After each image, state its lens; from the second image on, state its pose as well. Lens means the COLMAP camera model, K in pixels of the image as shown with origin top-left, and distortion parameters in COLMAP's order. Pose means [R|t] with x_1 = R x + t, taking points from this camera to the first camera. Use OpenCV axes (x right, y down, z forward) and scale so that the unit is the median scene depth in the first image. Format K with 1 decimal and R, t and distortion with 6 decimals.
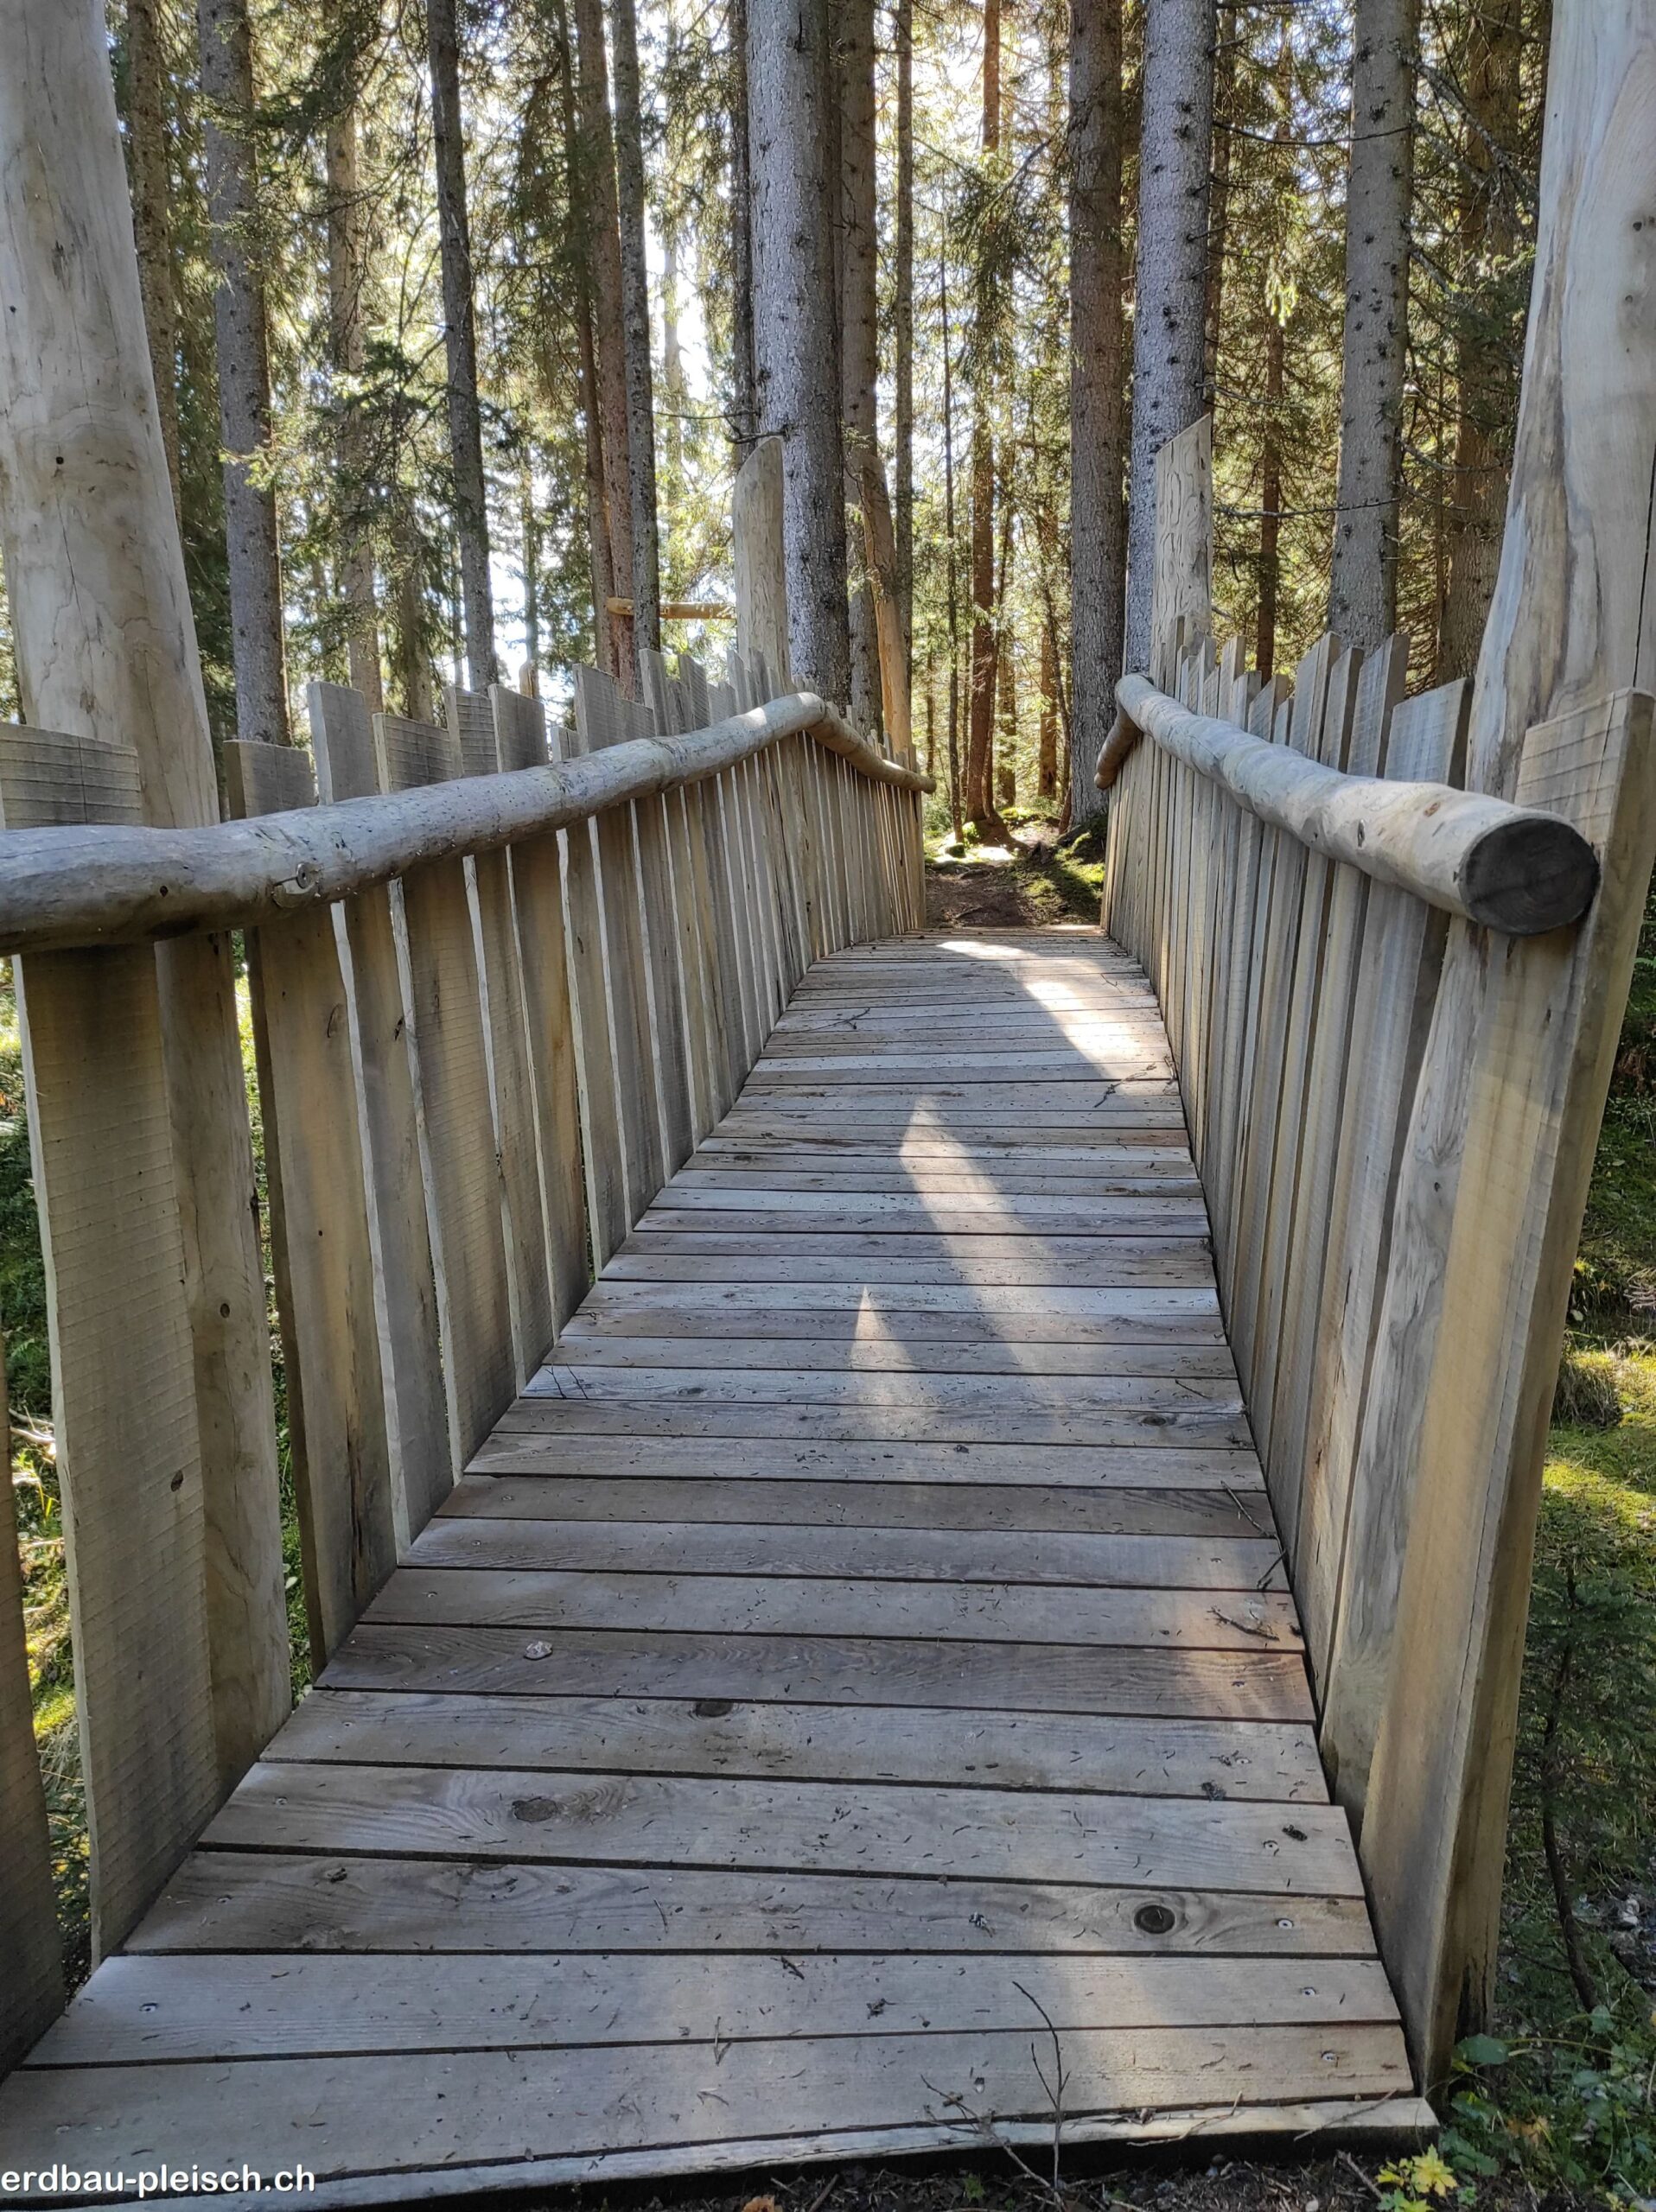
lens RADIAL K [[1658.4, 0, 828.0], [0, 1658.4, 1106.0], [0, 0, 1]] dist [0.057462, -0.027720]
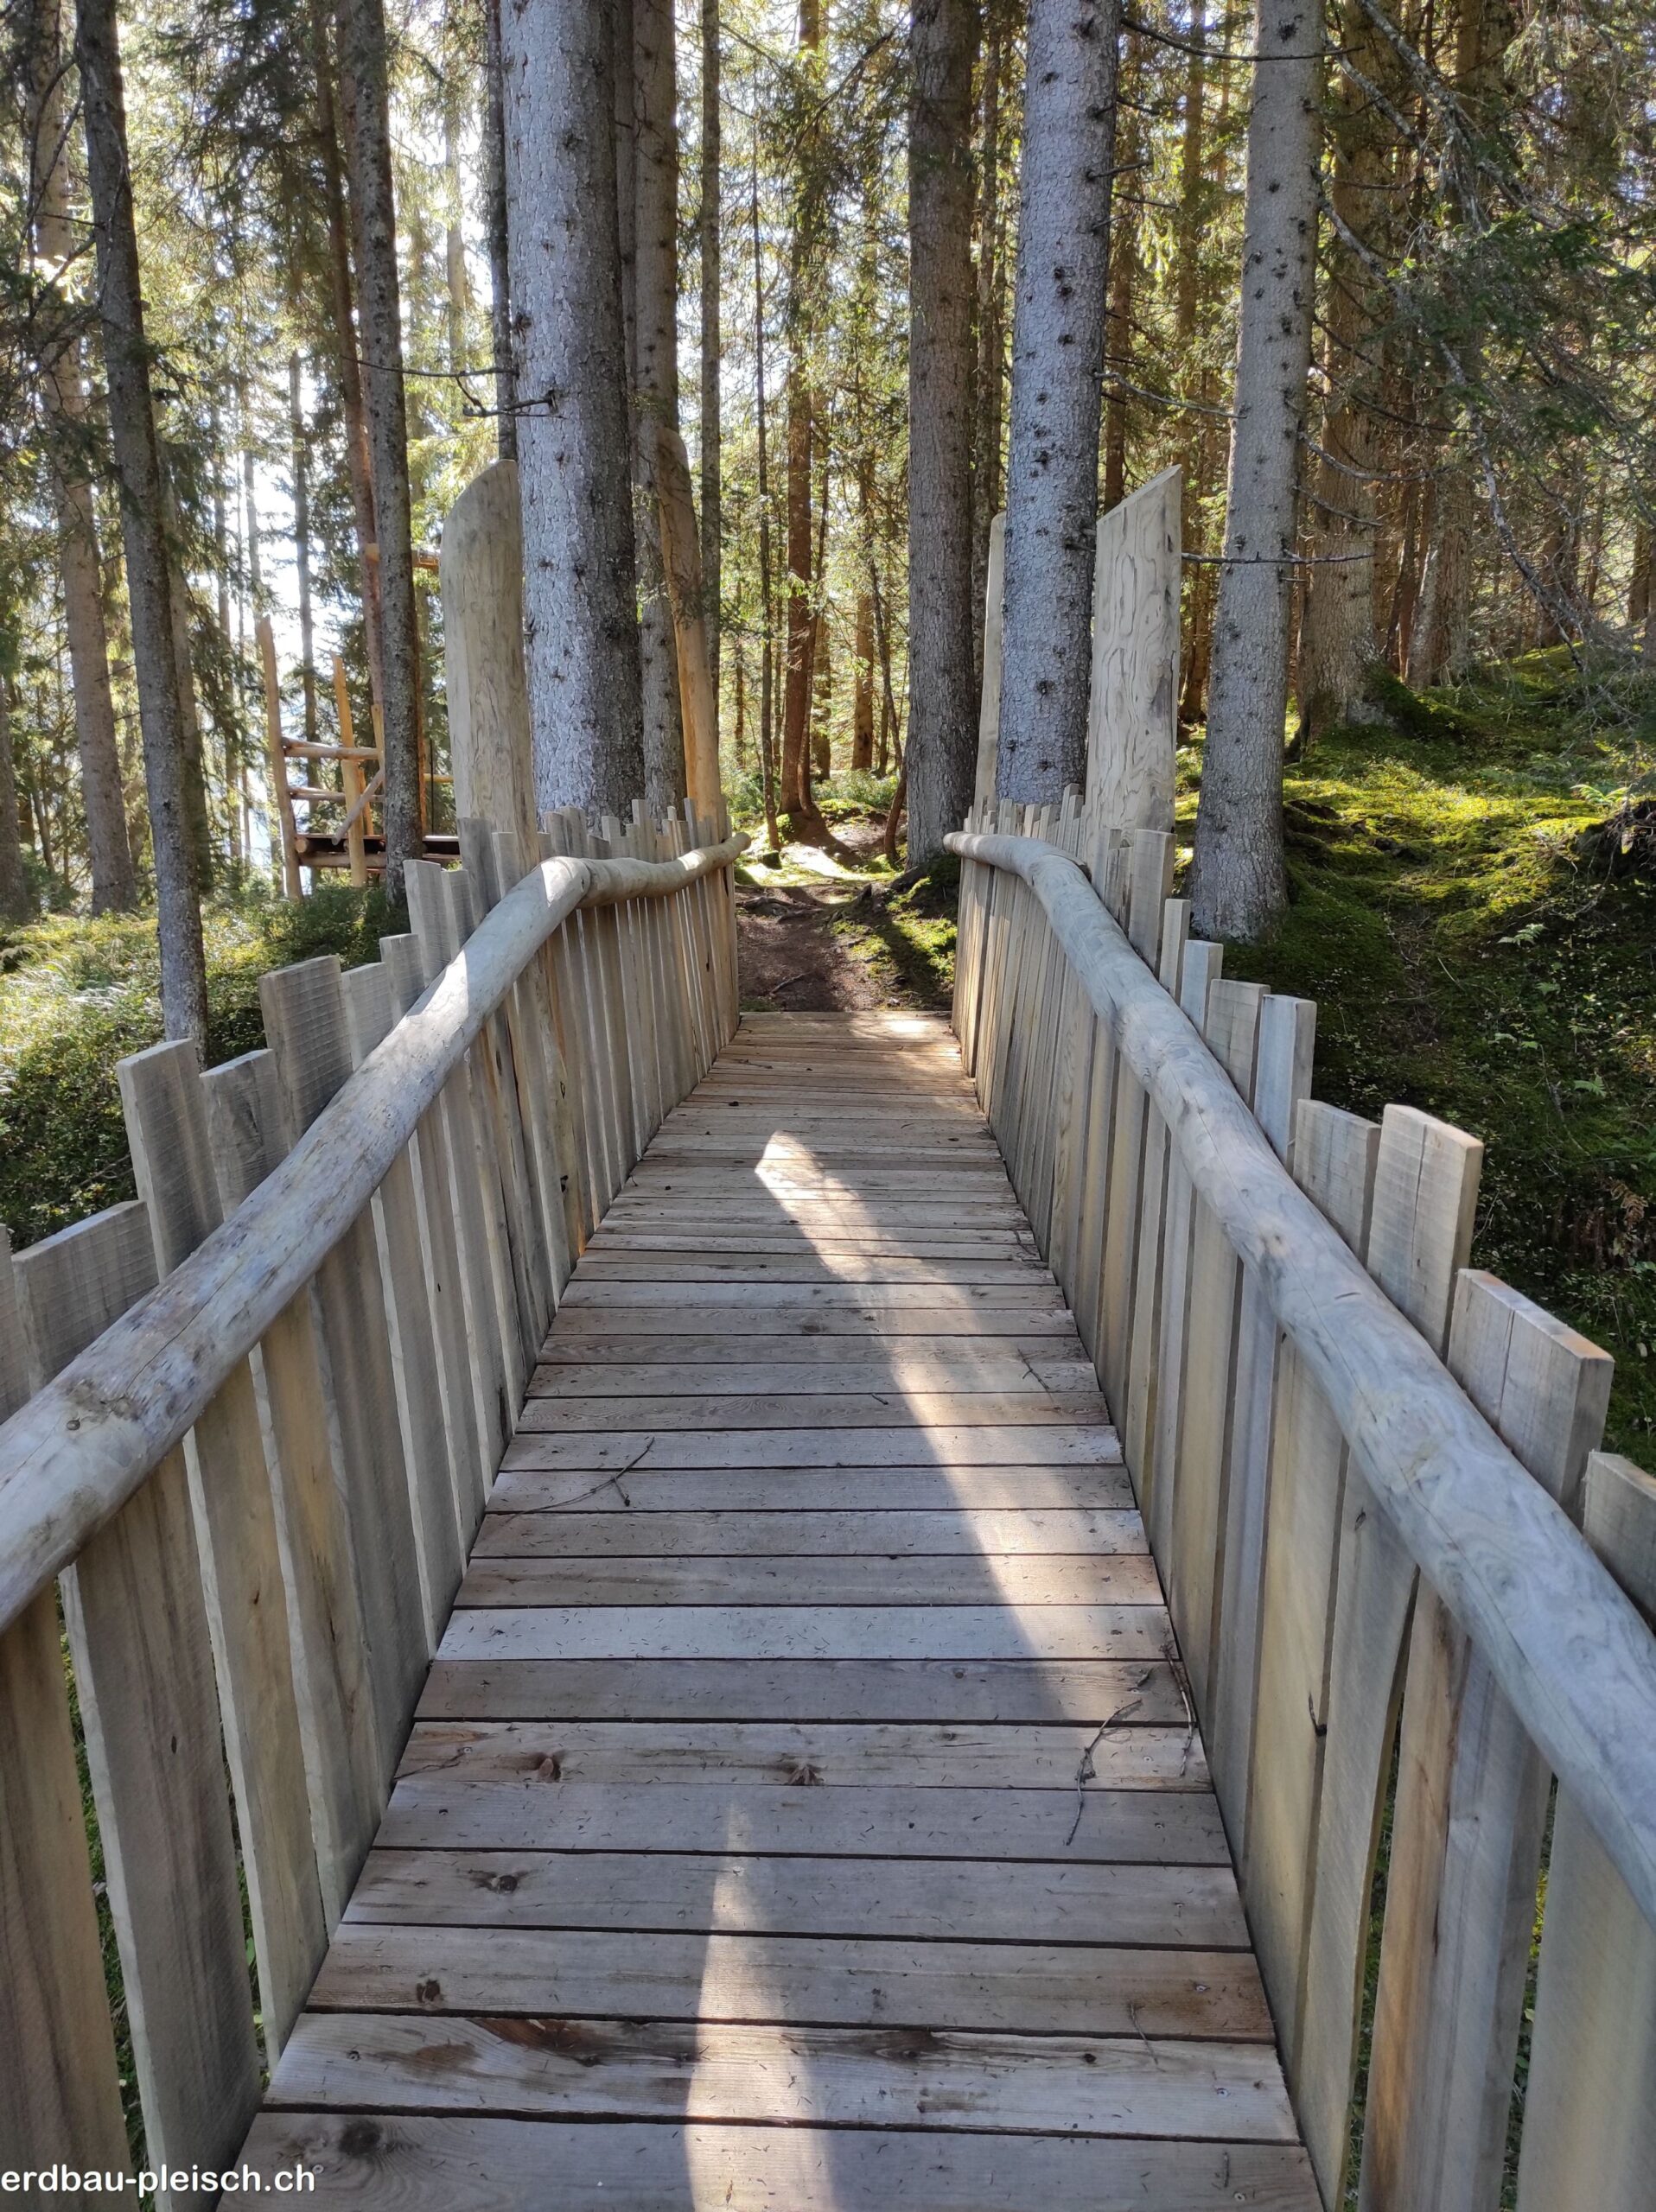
lens RADIAL K [[1658.4, 0, 828.0], [0, 1658.4, 1106.0], [0, 0, 1]] dist [0.057462, -0.027720]
pose [[0.993238, 0.000088, 0.116098, 0.005459], [-0.005140, 0.999053, 0.043212, -0.063871], [-0.115984, -0.043517, 0.992297, 0.120150]]
